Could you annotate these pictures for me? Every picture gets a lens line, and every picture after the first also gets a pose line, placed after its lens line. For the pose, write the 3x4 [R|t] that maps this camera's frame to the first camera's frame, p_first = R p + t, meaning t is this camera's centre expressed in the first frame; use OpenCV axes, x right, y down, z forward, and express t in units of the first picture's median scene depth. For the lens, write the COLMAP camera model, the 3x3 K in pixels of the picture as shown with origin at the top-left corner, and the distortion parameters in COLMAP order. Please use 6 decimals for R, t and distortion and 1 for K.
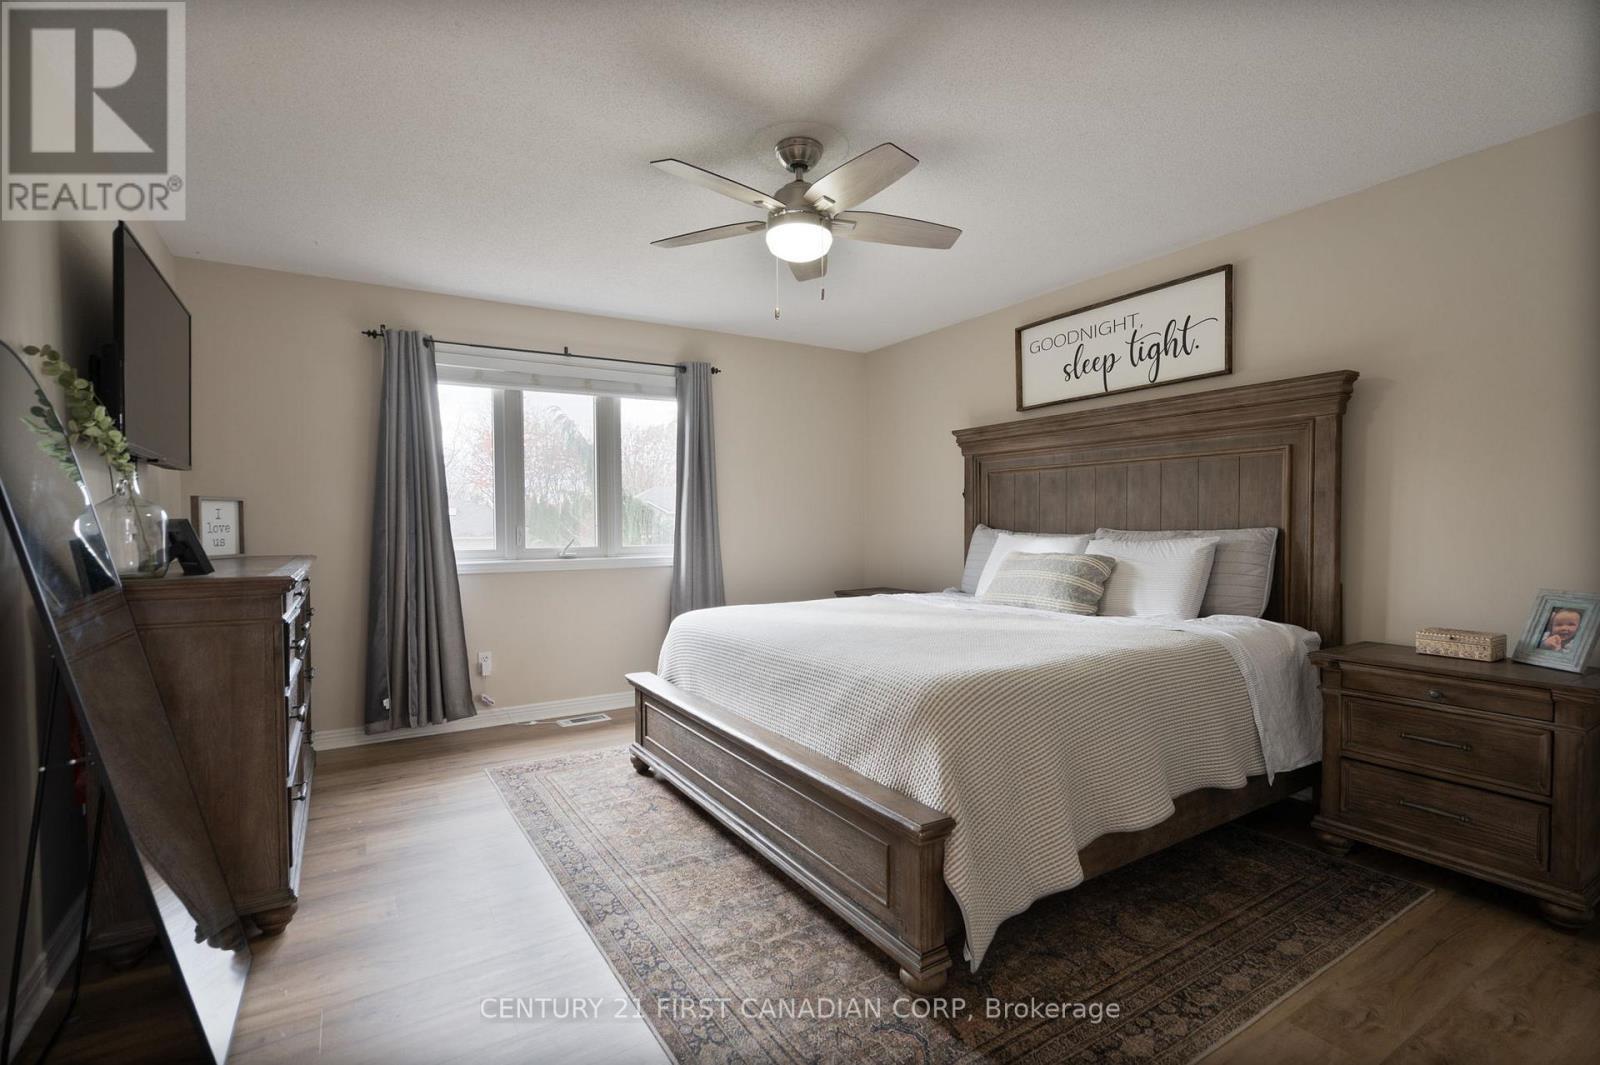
lens RADIAL K [[744.5, 0, 796.9], [0, 744.5, 538.7], [0, 0, 1]] dist [-0.000864, 0.001462]
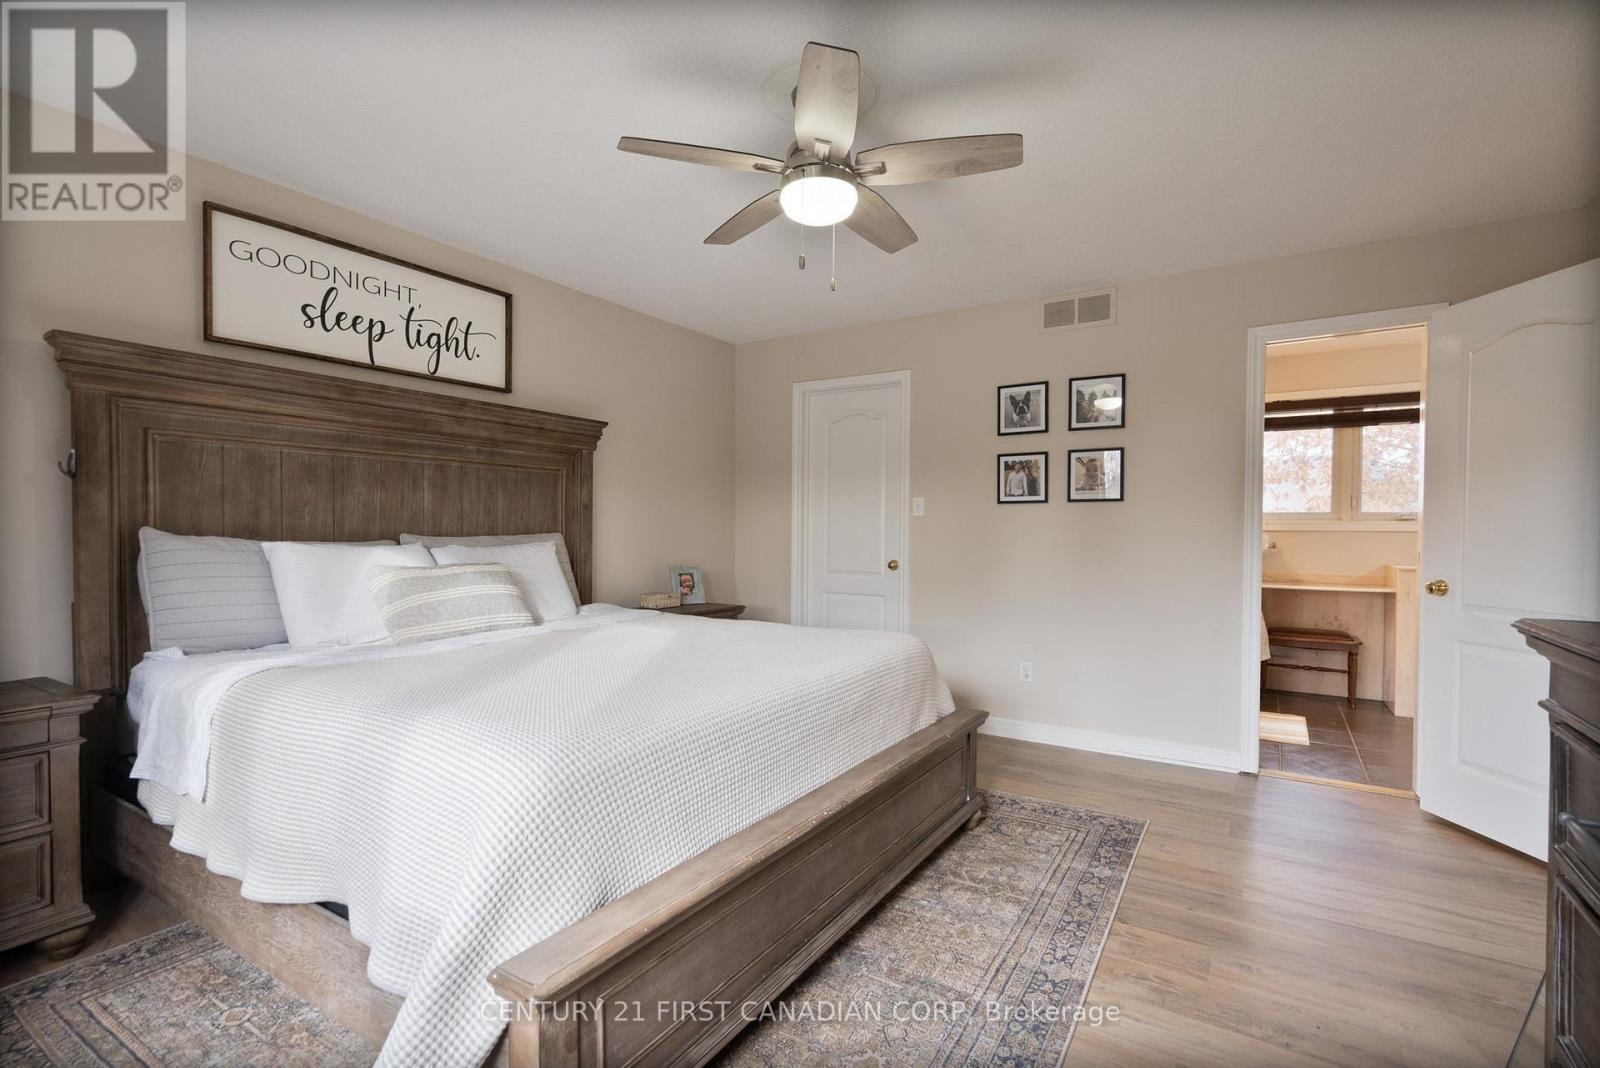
lens RADIAL K [[744.5, 0, 796.9], [0, 744.5, 540.2], [0, 0, 1]] dist [-0.000864, 0.001462]
pose [[-0.444137, -0.014044, 0.895849, -0.546872], [0.011351, 0.999709, 0.021300, -0.019941], [-0.895887, 0.019629, -0.443848, 1.010218]]
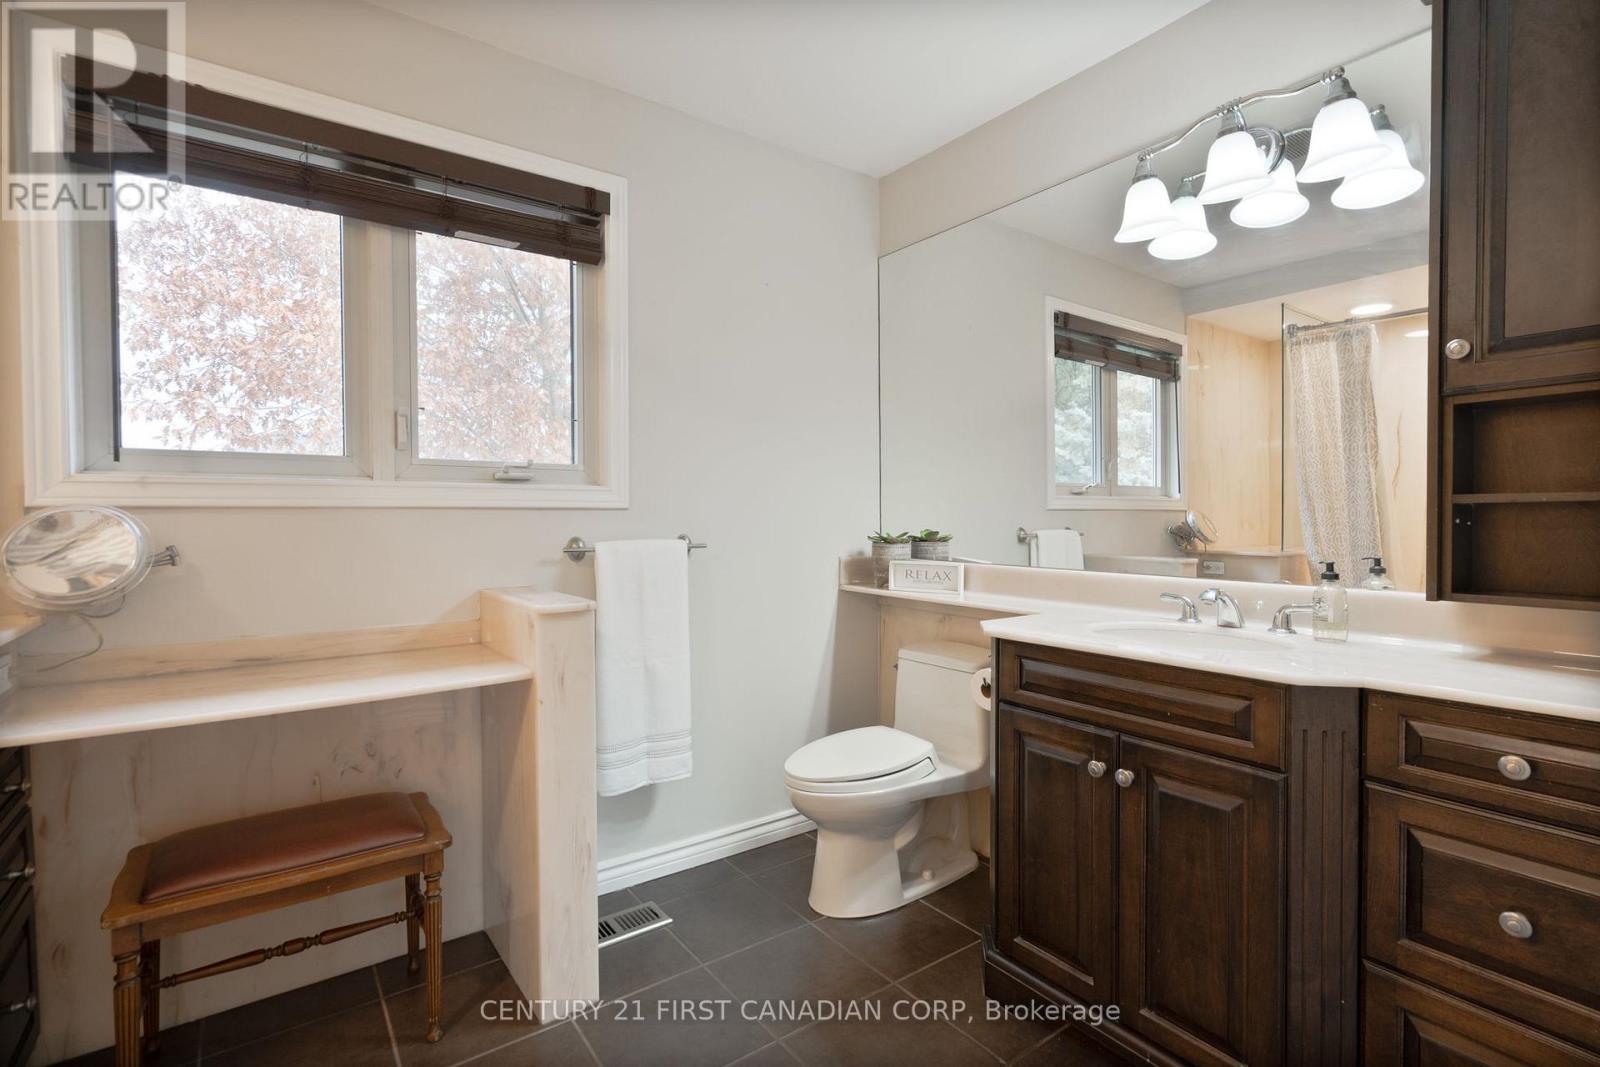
lens RADIAL K [[744.5, 0, 796.9], [0, 744.5, 539.7], [0, 0, 1]] dist [-0.000864, 0.001462]
pose [[-0.998357, 0.008268, -0.056705, -0.345540], [0.005571, 0.998853, 0.047553, -0.010877], [0.057034, 0.047159, -0.997258, 0.632124]]
